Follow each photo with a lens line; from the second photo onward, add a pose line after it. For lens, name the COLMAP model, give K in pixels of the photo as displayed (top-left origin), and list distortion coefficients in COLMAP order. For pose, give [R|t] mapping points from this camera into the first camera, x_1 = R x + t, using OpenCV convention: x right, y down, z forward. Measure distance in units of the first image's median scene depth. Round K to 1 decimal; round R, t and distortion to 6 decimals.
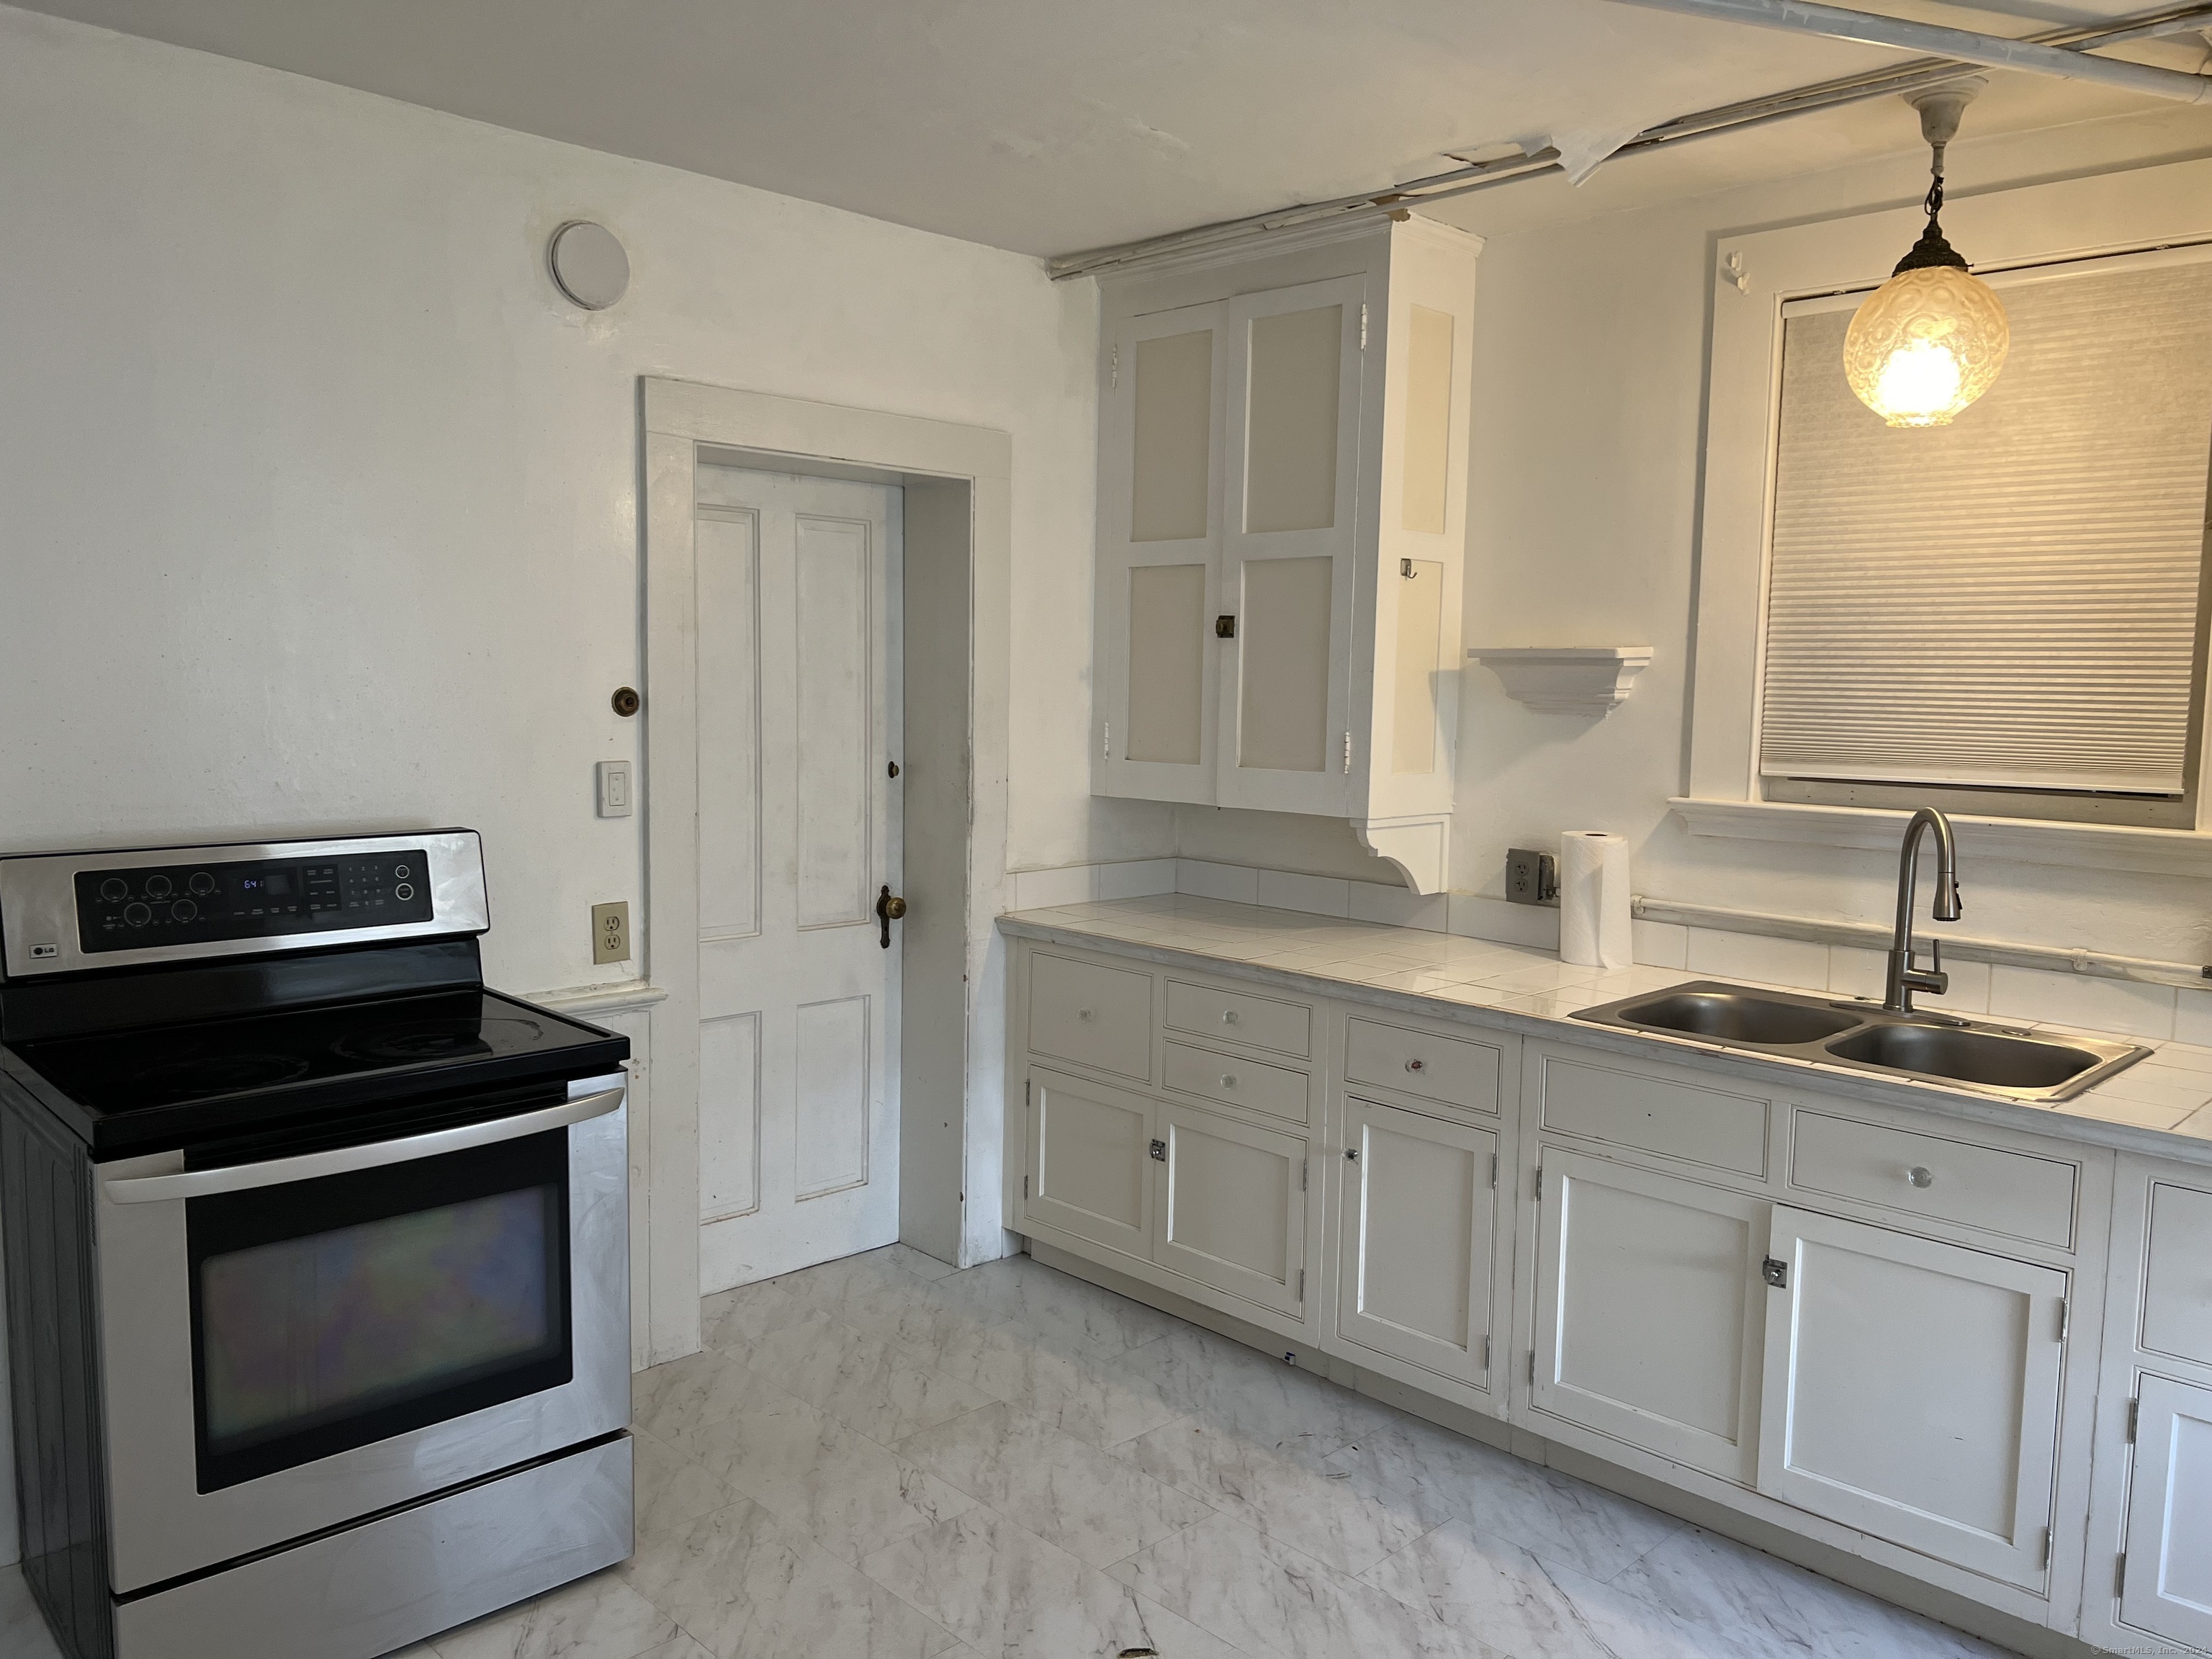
lens RADIAL K [[1682.5, 0, 1106.4], [0, 1682.5, 819.7], [0, 0, 1]] dist [0.134062, -0.165673]
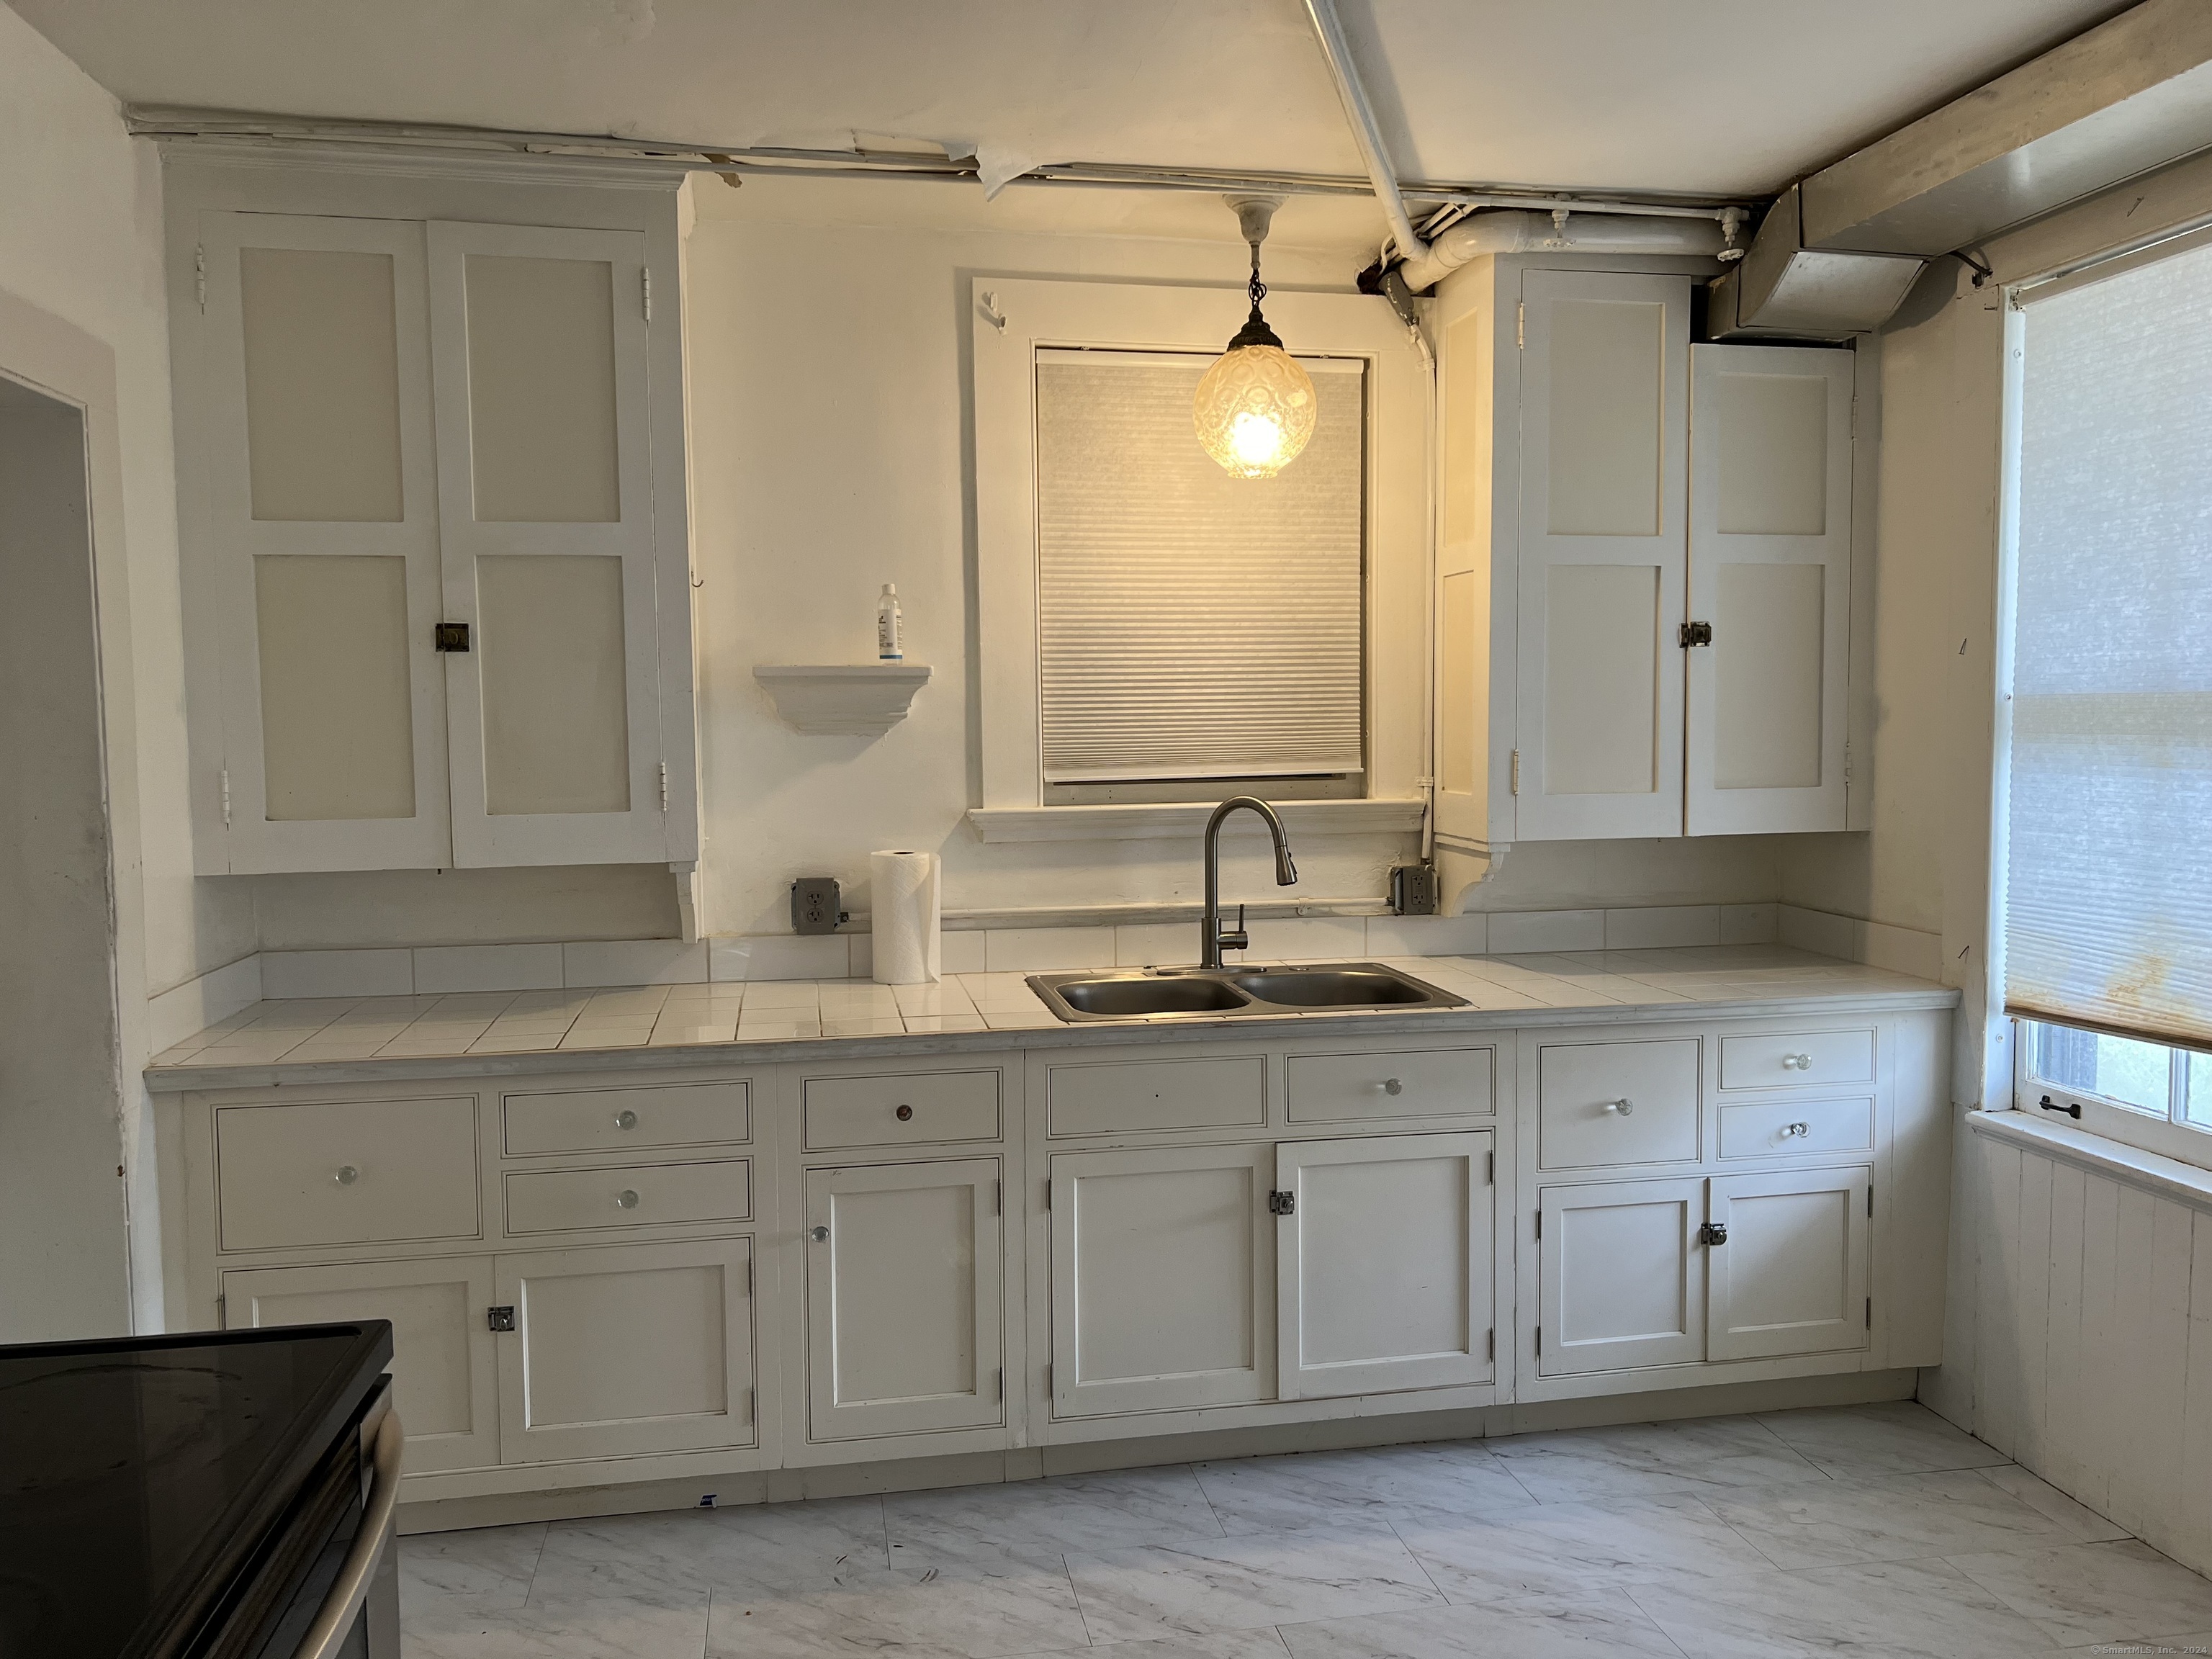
lens RADIAL K [[1687.9, 0, 1106.0], [0, 1687.9, 829.5], [0, 0, 1]] dist [0.098959, -0.117015]
pose [[0.568589, -0.079307, 0.818790, -0.519633], [0.095286, 0.994992, 0.030204, -0.026858], [-0.817084, 0.060846, 0.573298, 0.381748]]
